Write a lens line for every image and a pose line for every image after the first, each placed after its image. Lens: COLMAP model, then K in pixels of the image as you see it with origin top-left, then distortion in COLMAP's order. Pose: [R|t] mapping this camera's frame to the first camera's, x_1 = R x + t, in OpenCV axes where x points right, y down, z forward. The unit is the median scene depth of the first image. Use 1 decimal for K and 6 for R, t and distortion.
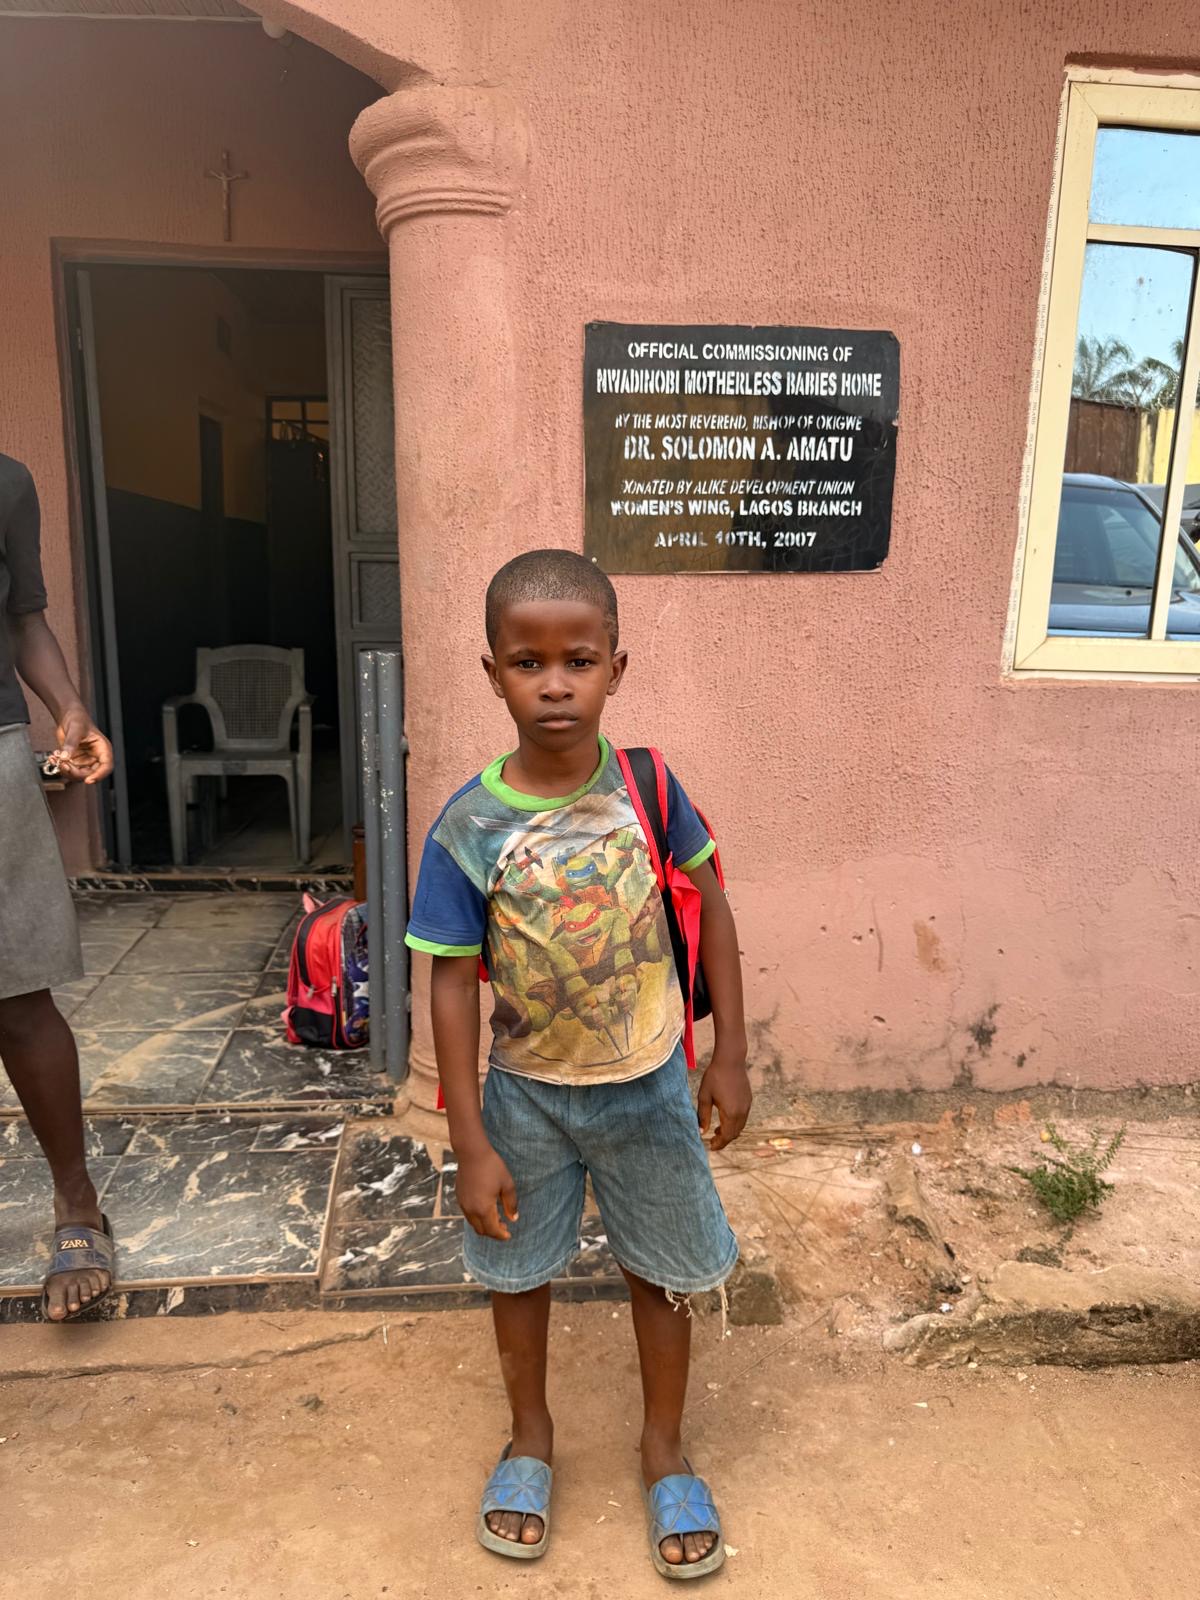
lens RADIAL K [[1160.4, 0, 595.4], [0, 1160.4, 804.8], [0, 0, 1]] dist [0.021313, -0.028030]
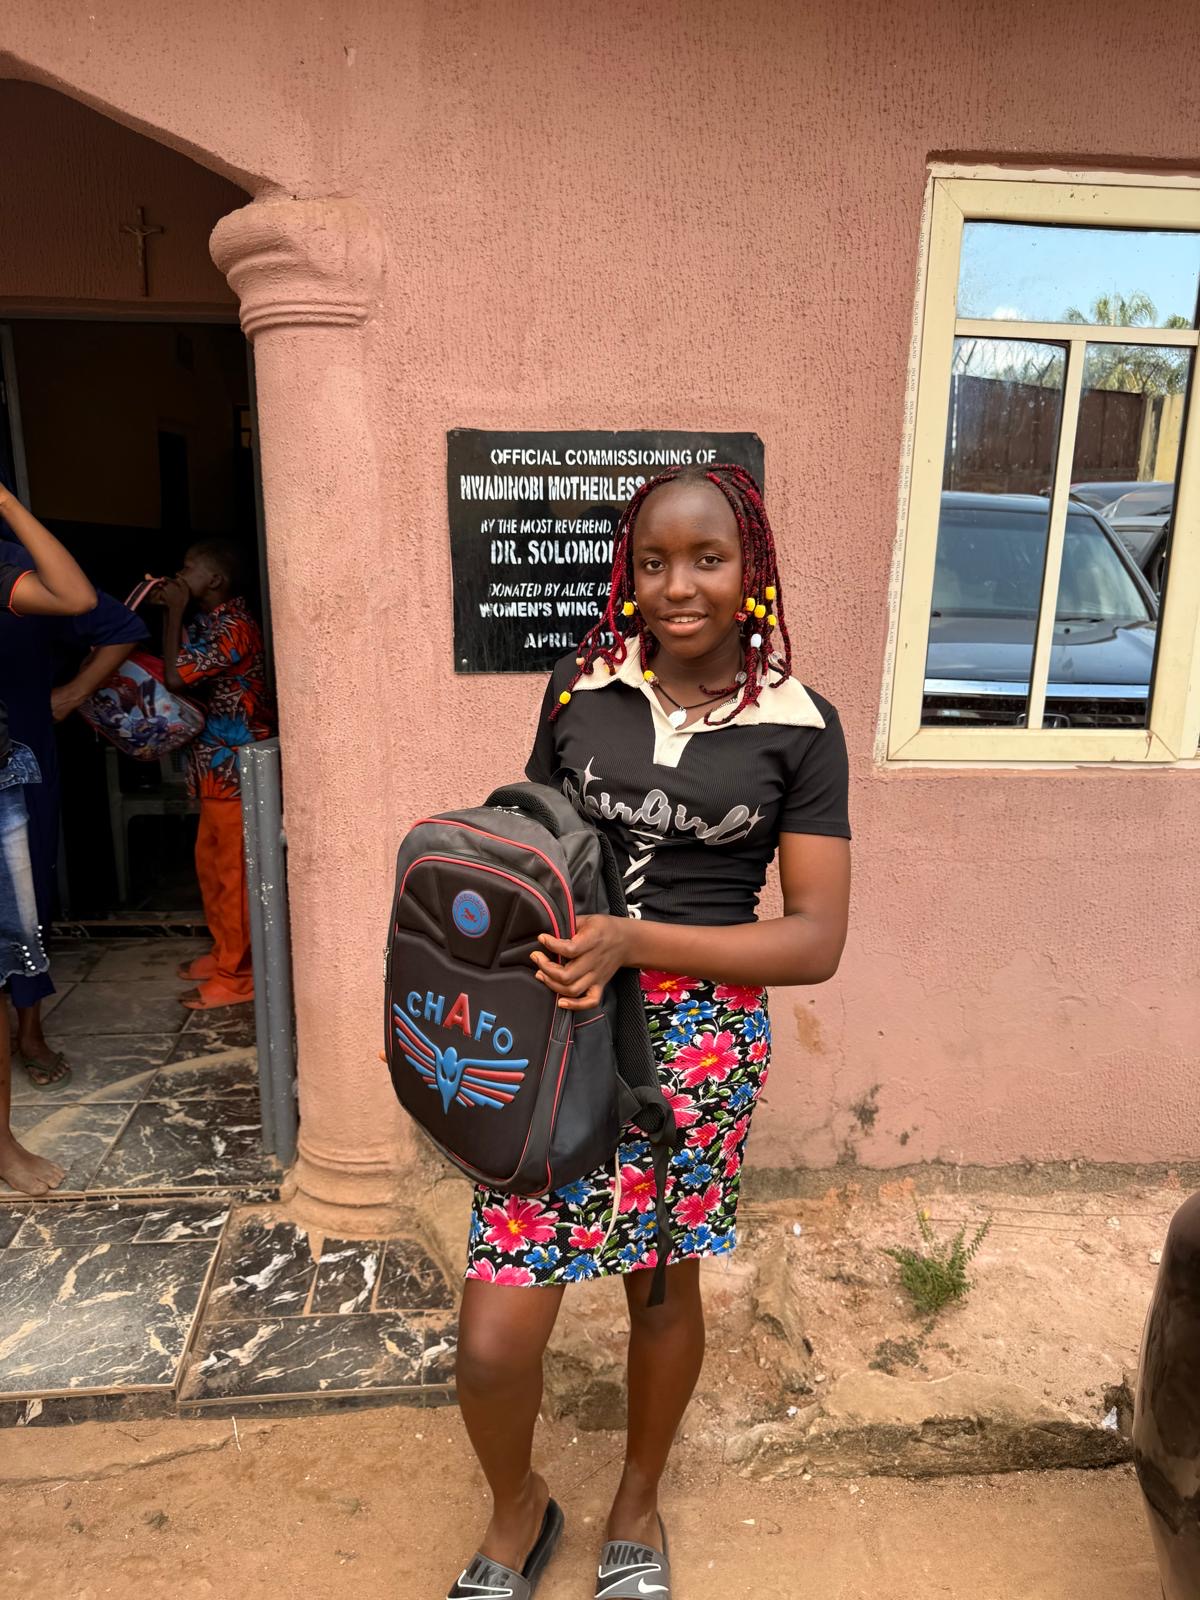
lens RADIAL K [[1160.4, 0, 594.6], [0, 1160.4, 806.3], [0, 0, 1]] dist [0.021313, -0.028030]
pose [[0.999927, -0.004968, -0.011040, 0.125766], [0.005253, 0.999649, 0.025974, -0.112995], [0.010907, -0.026030, 0.999602, -0.008791]]
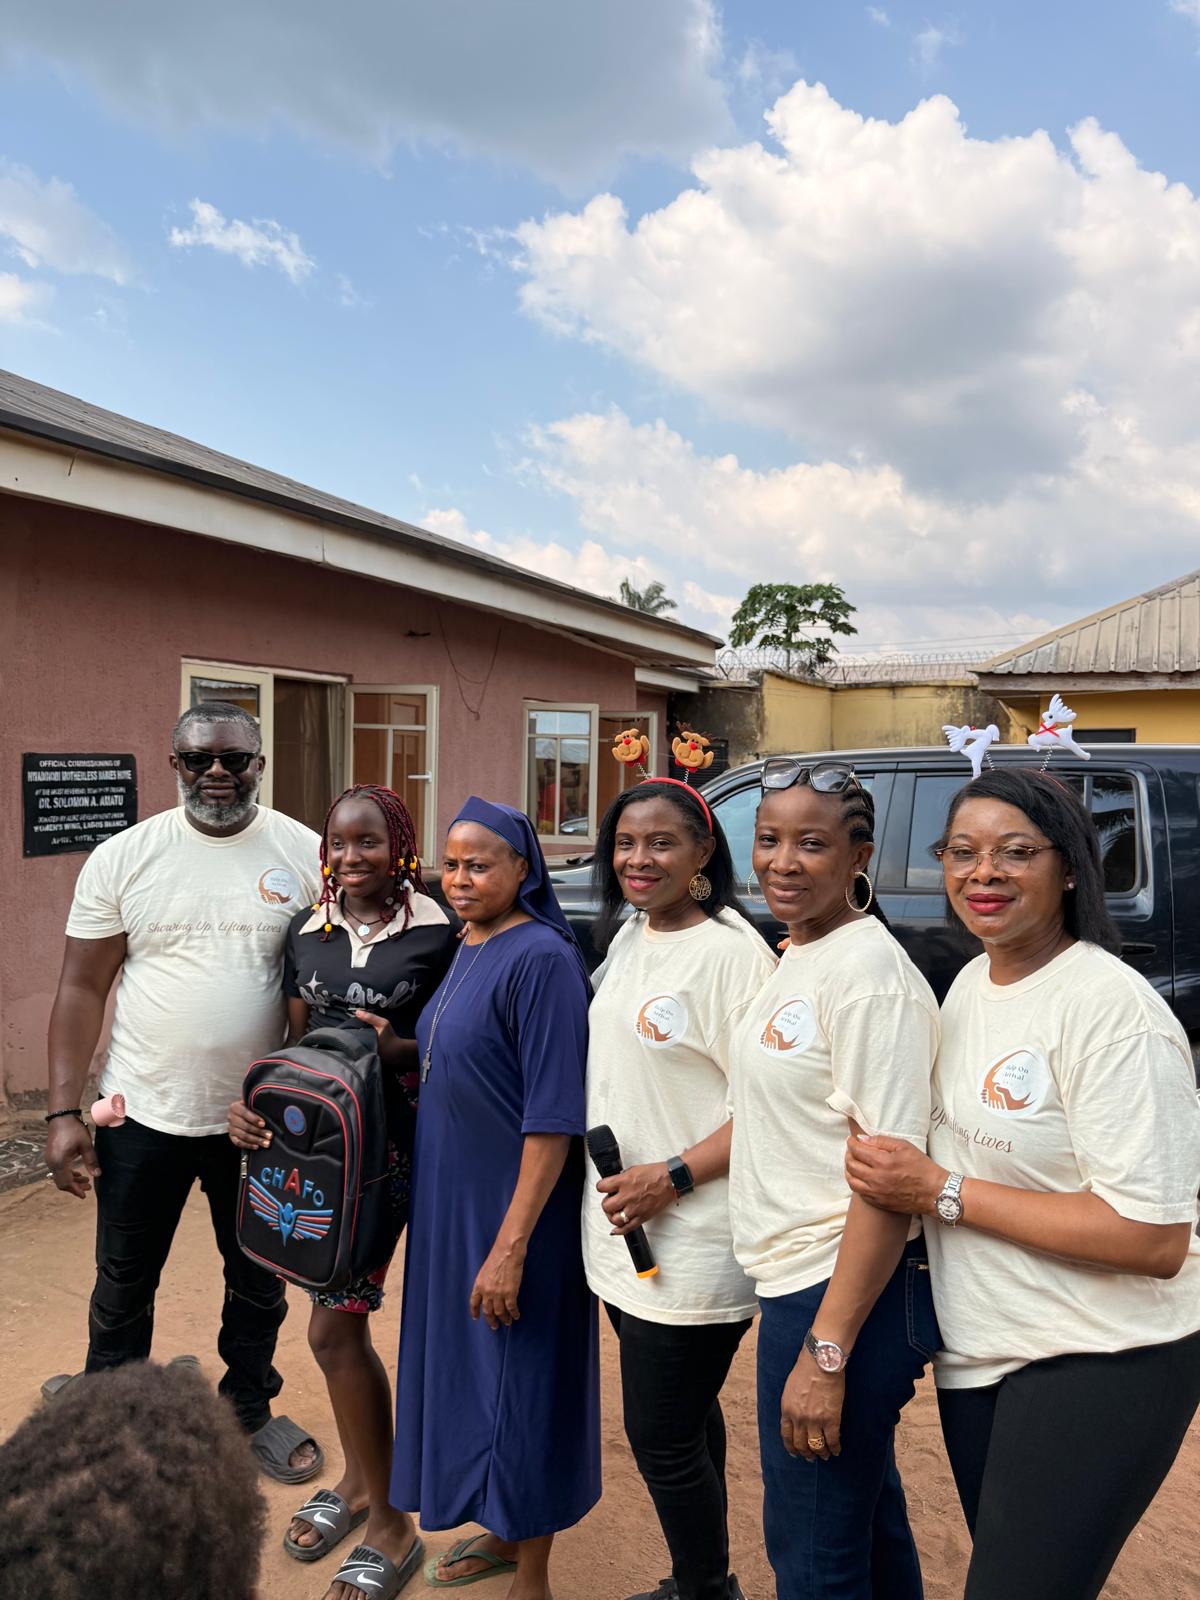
lens RADIAL K [[1106.0, 0, 560.2], [0, 1106.0, 802.8], [0, 0, 1]] dist [-0.007857, -0.001185]
pose [[0.534317, -0.037841, 0.844437, -1.270189], [0.164659, 0.984520, -0.060070, -0.008093], [-0.829092, 0.171140, 0.532276, -1.015190]]
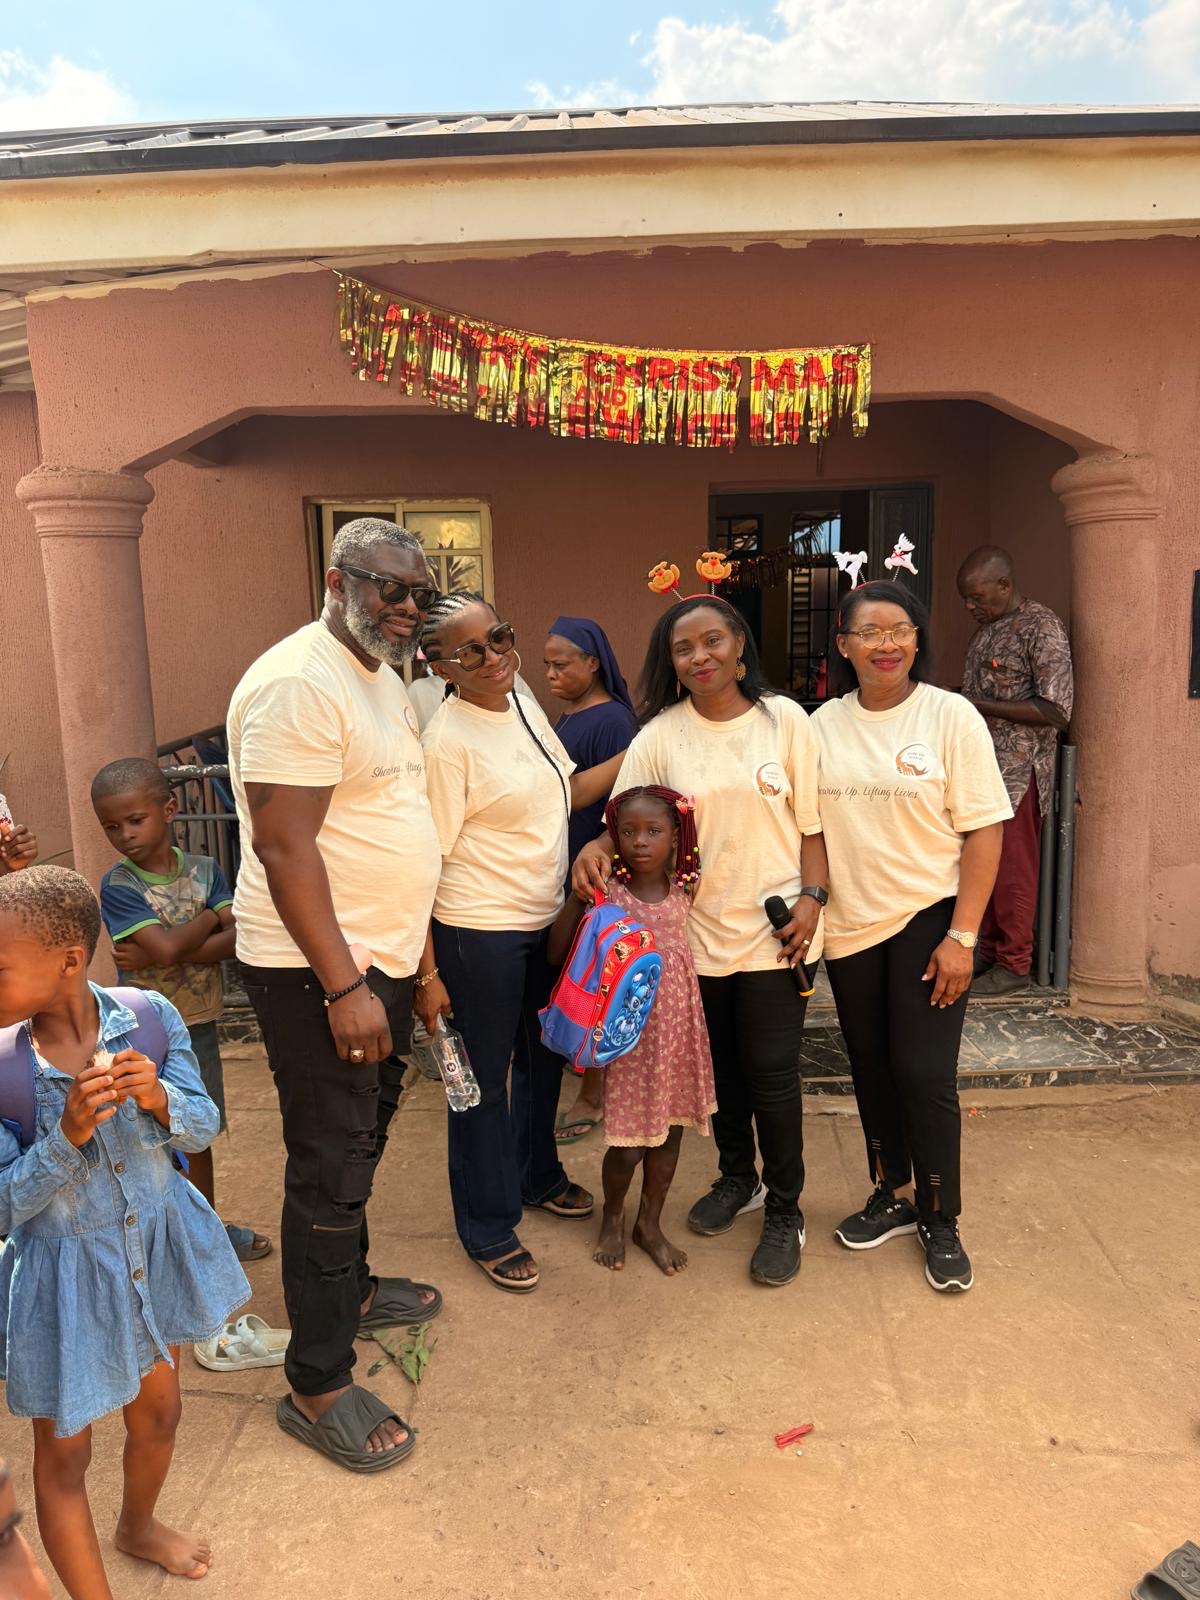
lens RADIAL K [[1160.4, 0, 602.2], [0, 1160.4, 801.6], [0, 0, 1]] dist [0.021313, -0.028030]
pose [[0.997177, -0.034291, -0.066802, -0.833074], [0.032274, 0.998997, -0.031040, -0.012494], [0.067799, 0.028797, 0.997283, -0.907003]]
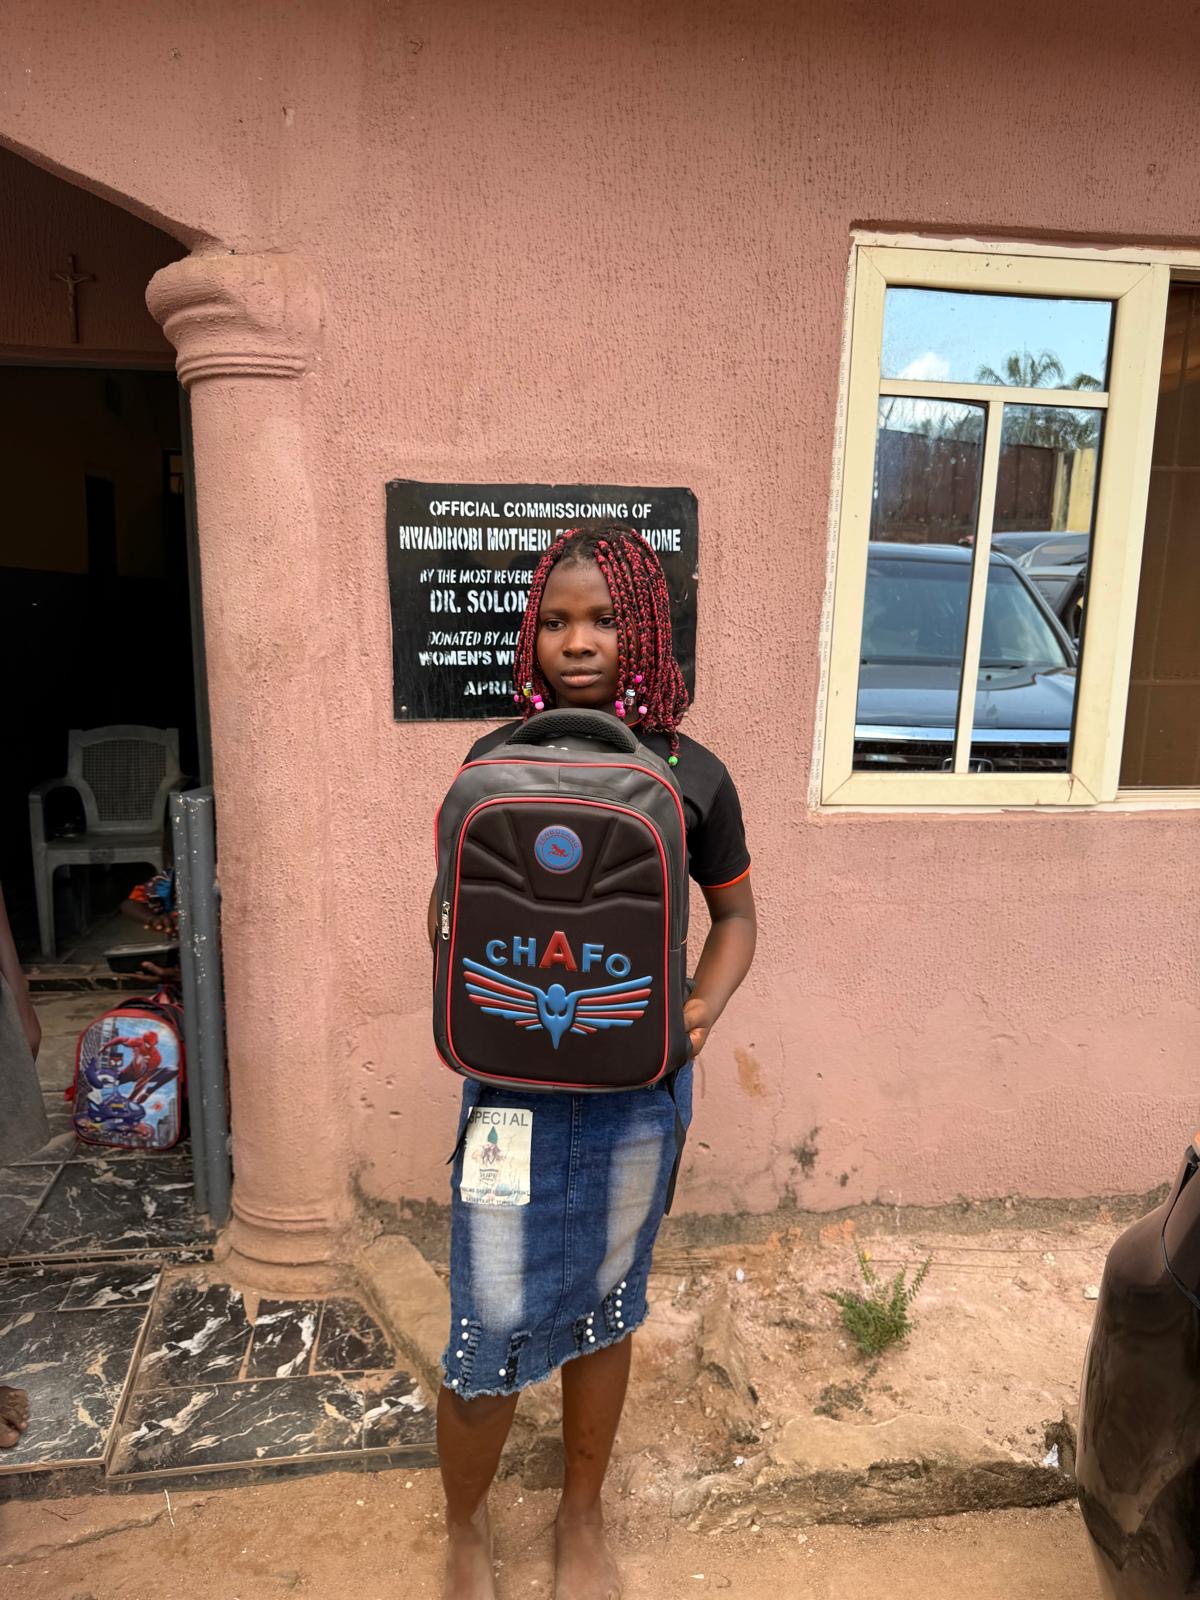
lens RADIAL K [[1160.4, 0, 595.4], [0, 1160.4, 806.1], [0, 0, 1]] dist [0.021313, -0.028030]
pose [[0.998780, -0.012496, 0.047784, 0.119420], [0.013012, 0.999860, -0.010515, -0.116621], [-0.047646, 0.011124, 0.998802, -0.013694]]
